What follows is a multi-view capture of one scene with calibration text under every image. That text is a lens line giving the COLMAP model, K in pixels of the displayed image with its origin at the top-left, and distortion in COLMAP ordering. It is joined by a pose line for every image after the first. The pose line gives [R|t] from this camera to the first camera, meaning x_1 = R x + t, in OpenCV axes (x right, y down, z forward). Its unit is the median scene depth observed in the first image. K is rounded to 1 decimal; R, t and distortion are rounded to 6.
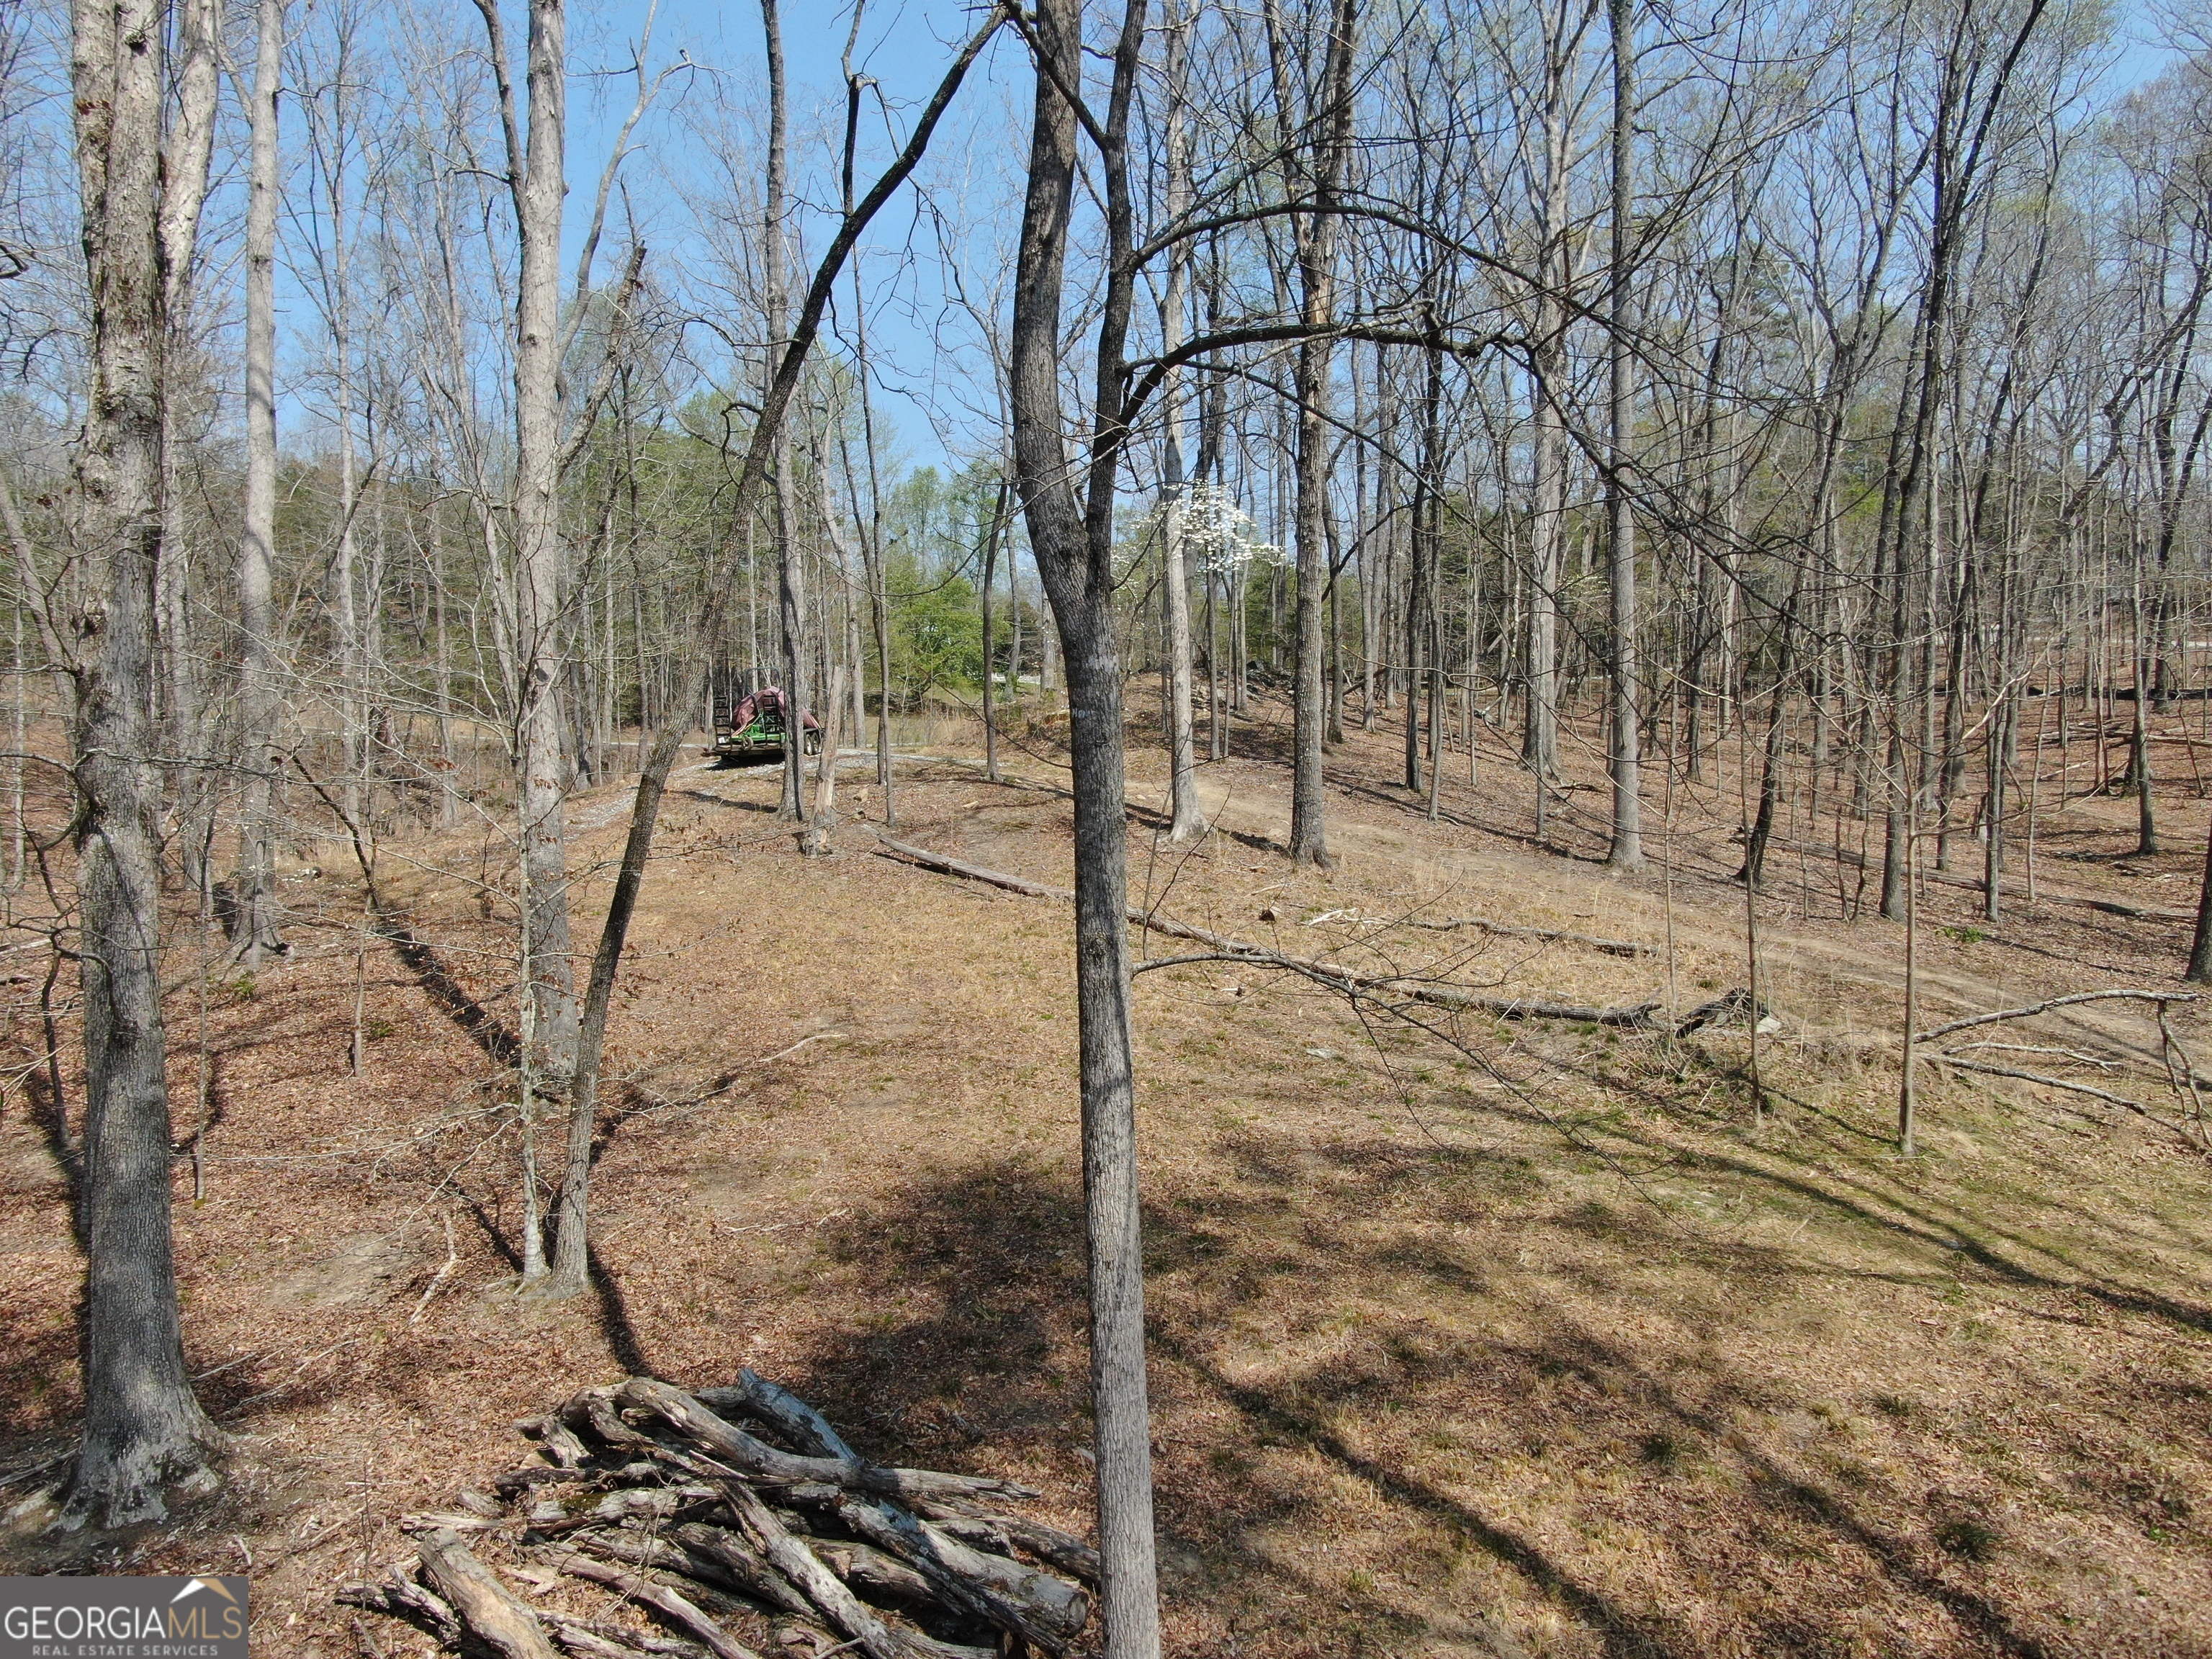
lens RADIAL K [[1578.0, 0, 1113.8], [0, 1578.0, 852.6], [0, 0, 1]] dist [-0.024622, -0.001737]
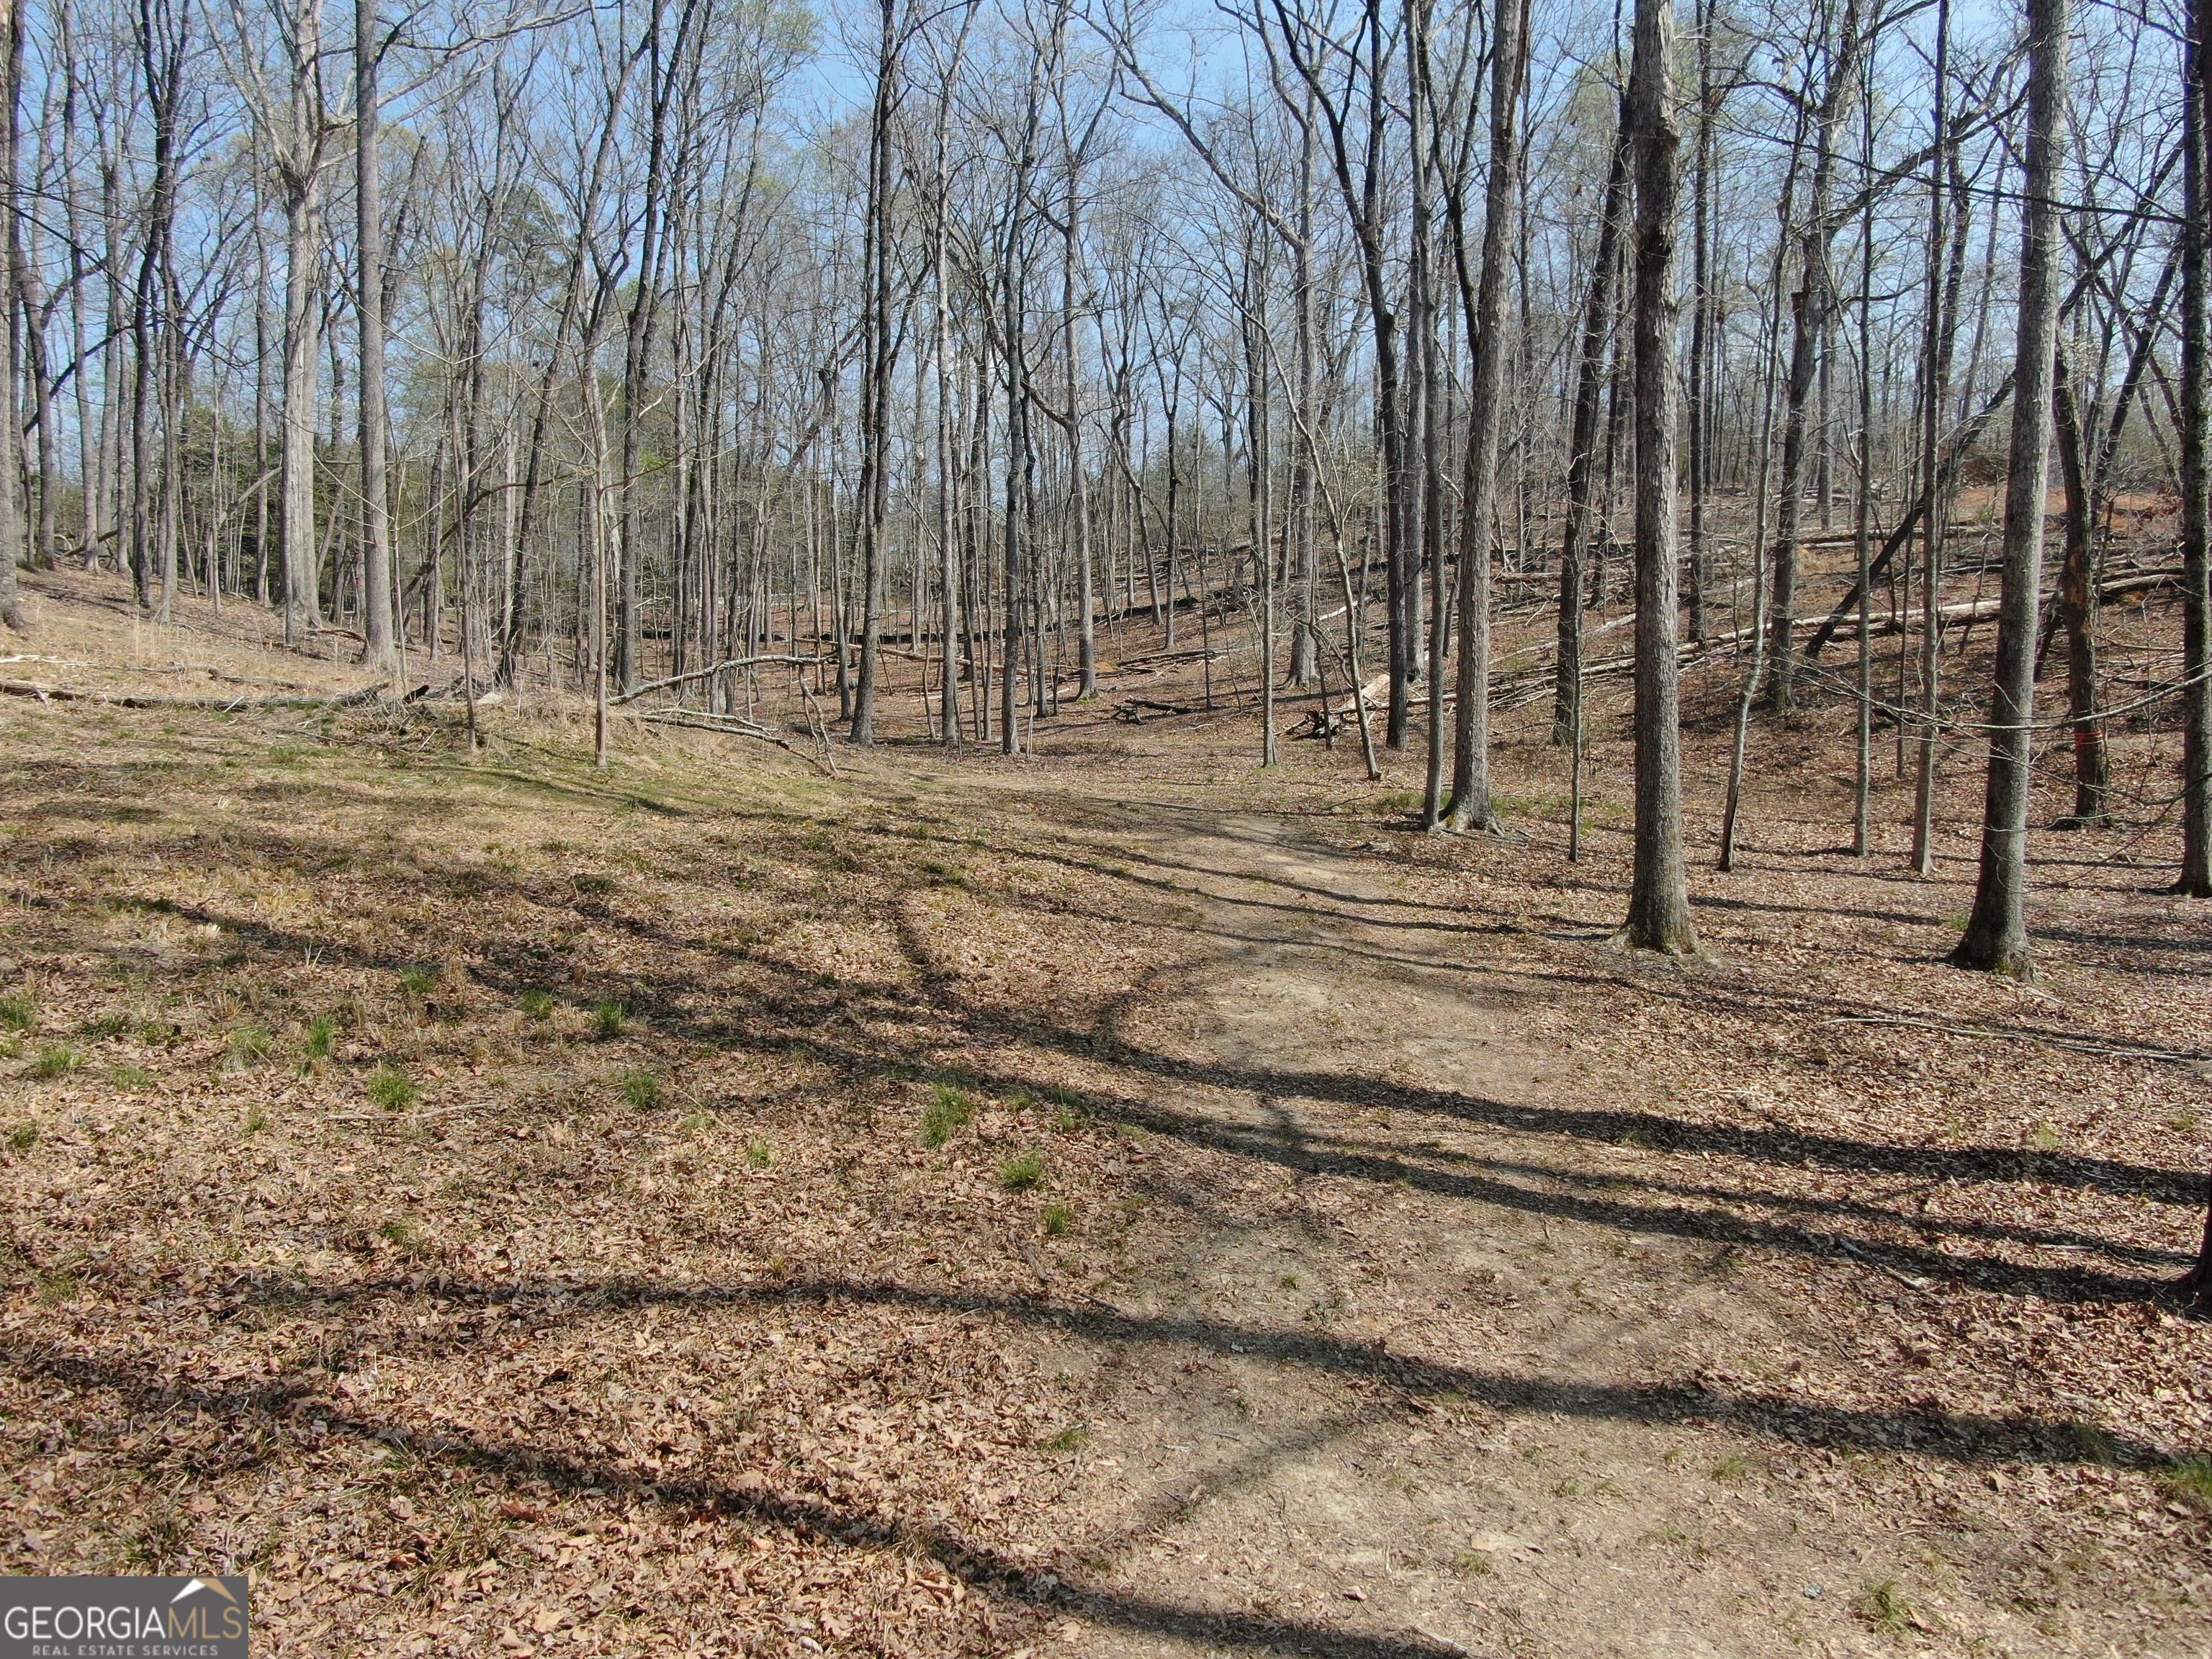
lens RADIAL K [[1578.0, 0, 1113.8], [0, 1578.0, 852.6], [0, 0, 1]] dist [-0.024622, -0.001737]
pose [[0.747040, -0.015806, 0.664591, 0.009016], [0.018835, 0.999819, 0.002608, 0.142608], [-0.664512, 0.010570, 0.747202, -0.064495]]
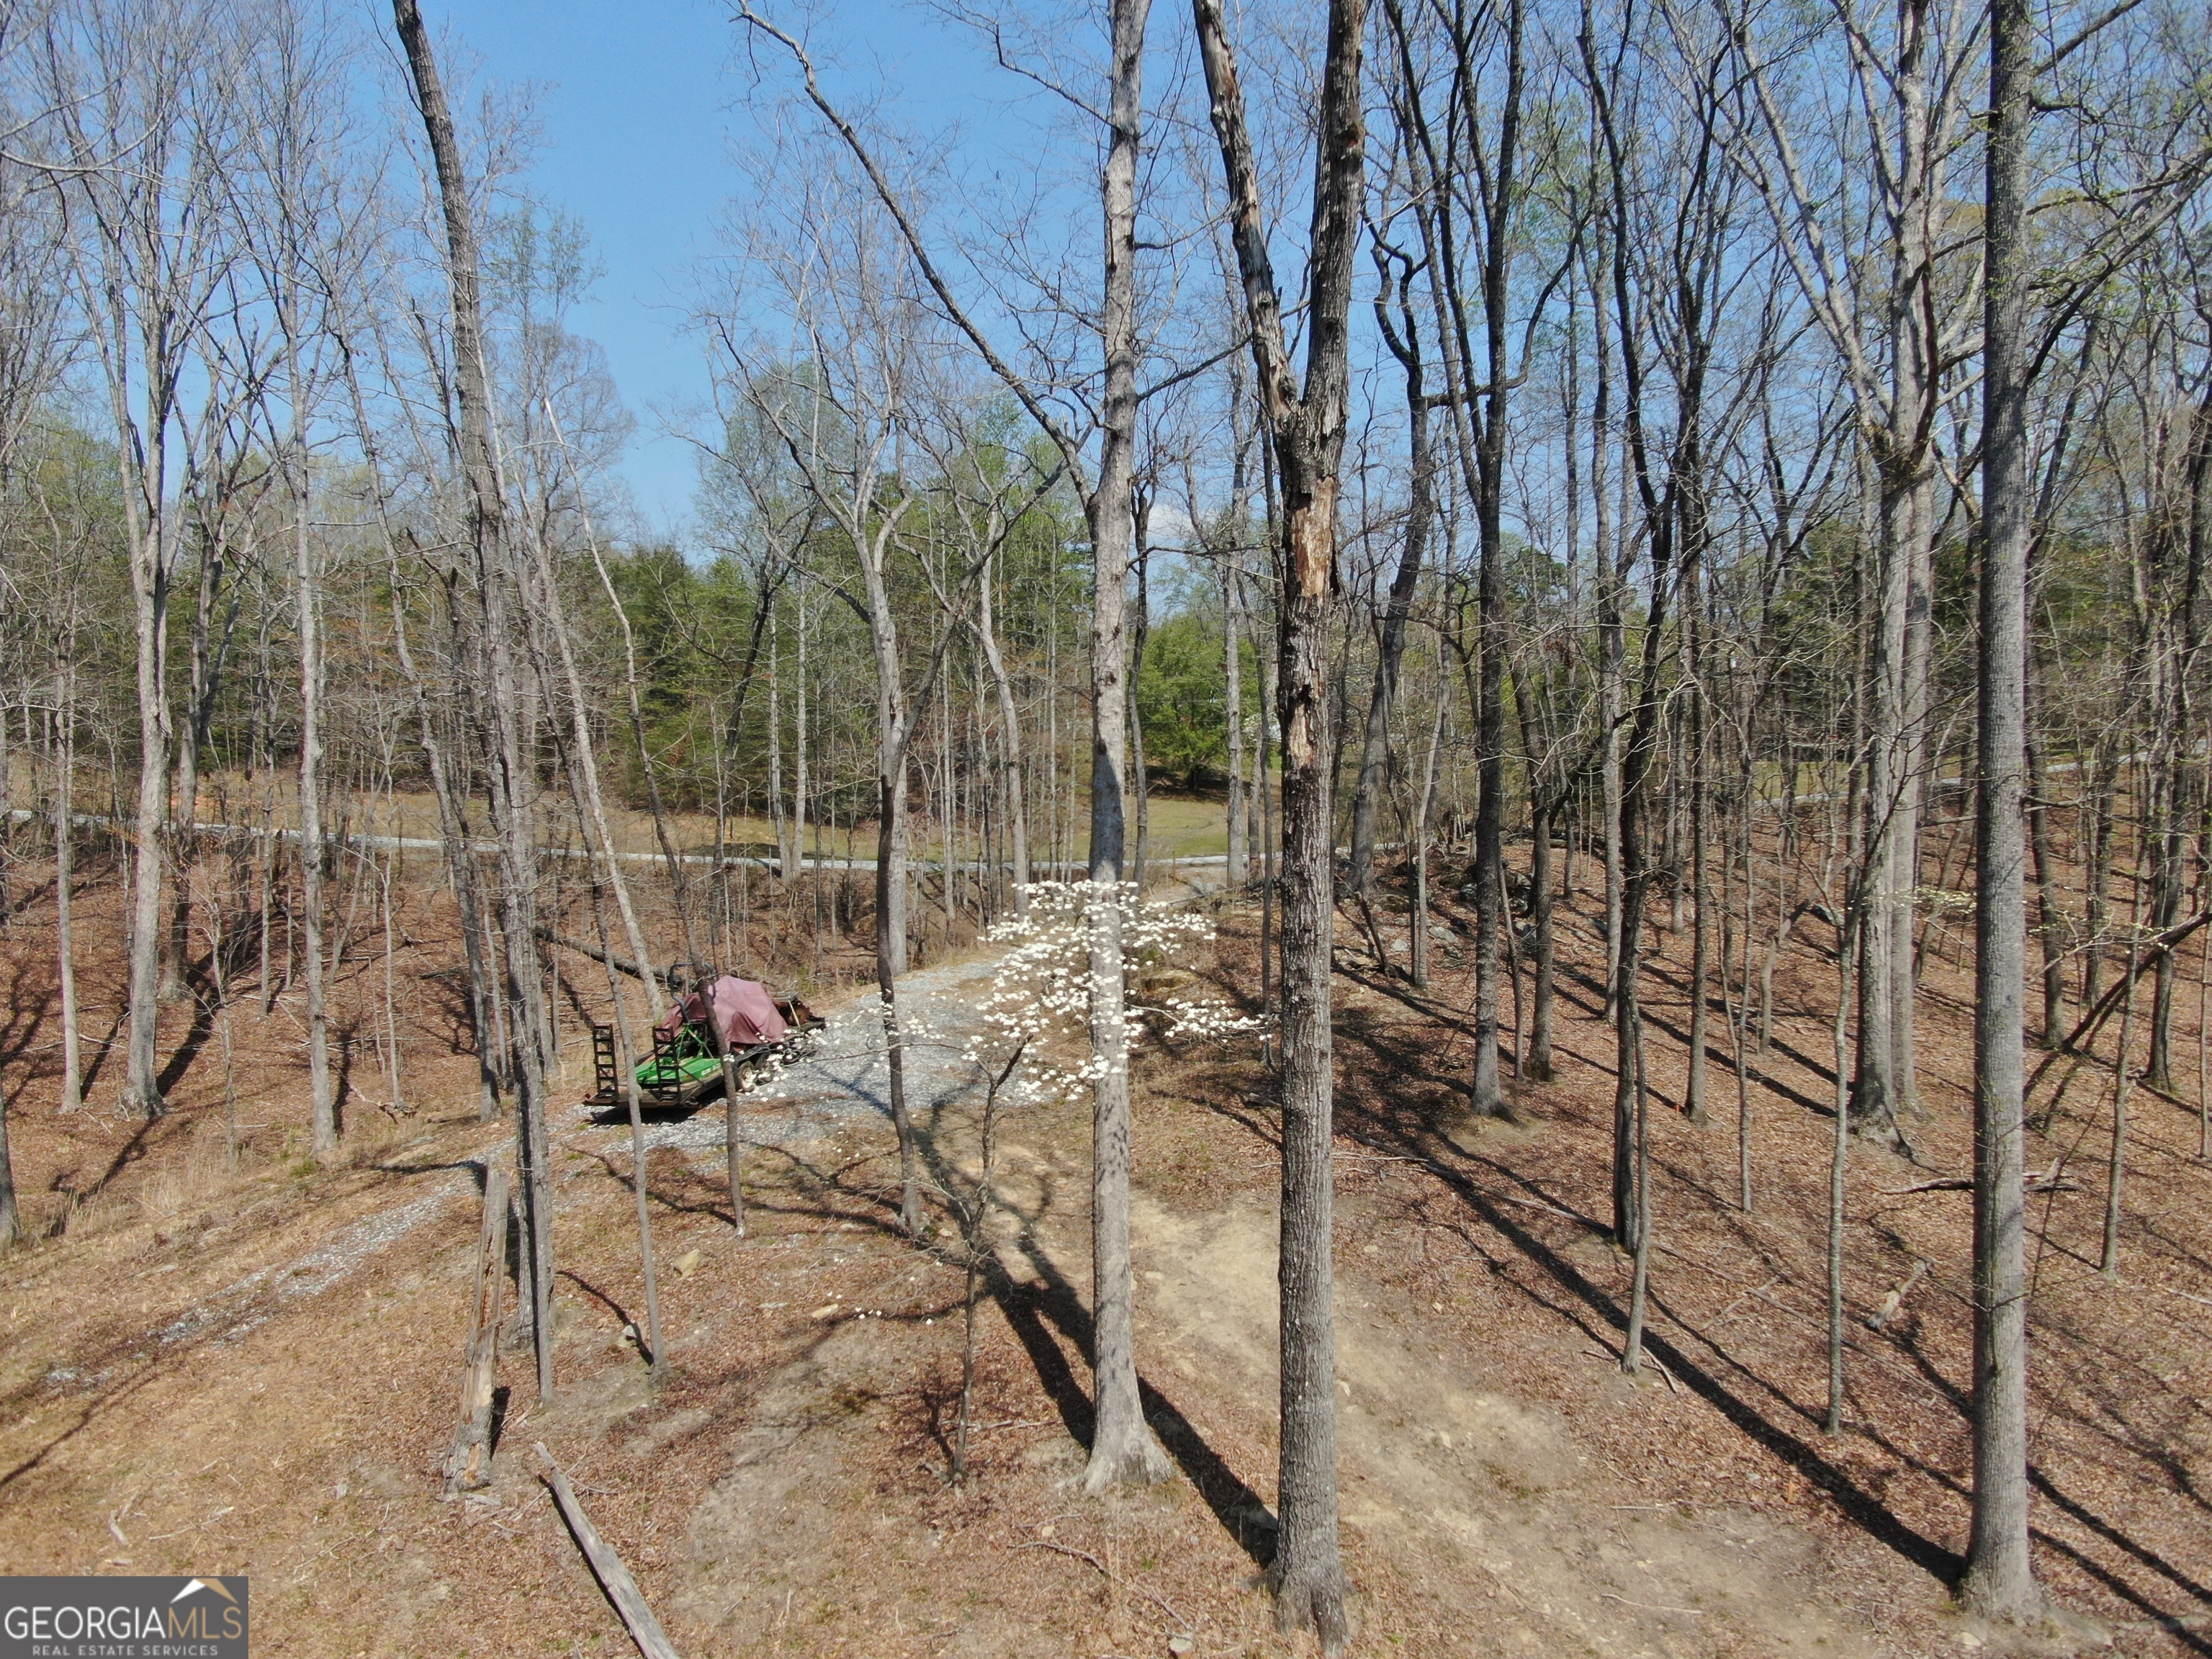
lens RADIAL K [[1594.9, 0, 1106.0], [0, 1594.9, 829.5], [0, 0, 1]] dist [0.000084, -0.001517]
pose [[0.972875, 0.012640, -0.230987, 0.167559], [-0.016599, 0.999747, -0.015204, -0.222732], [0.230736, 0.018625, 0.972838, 0.450920]]
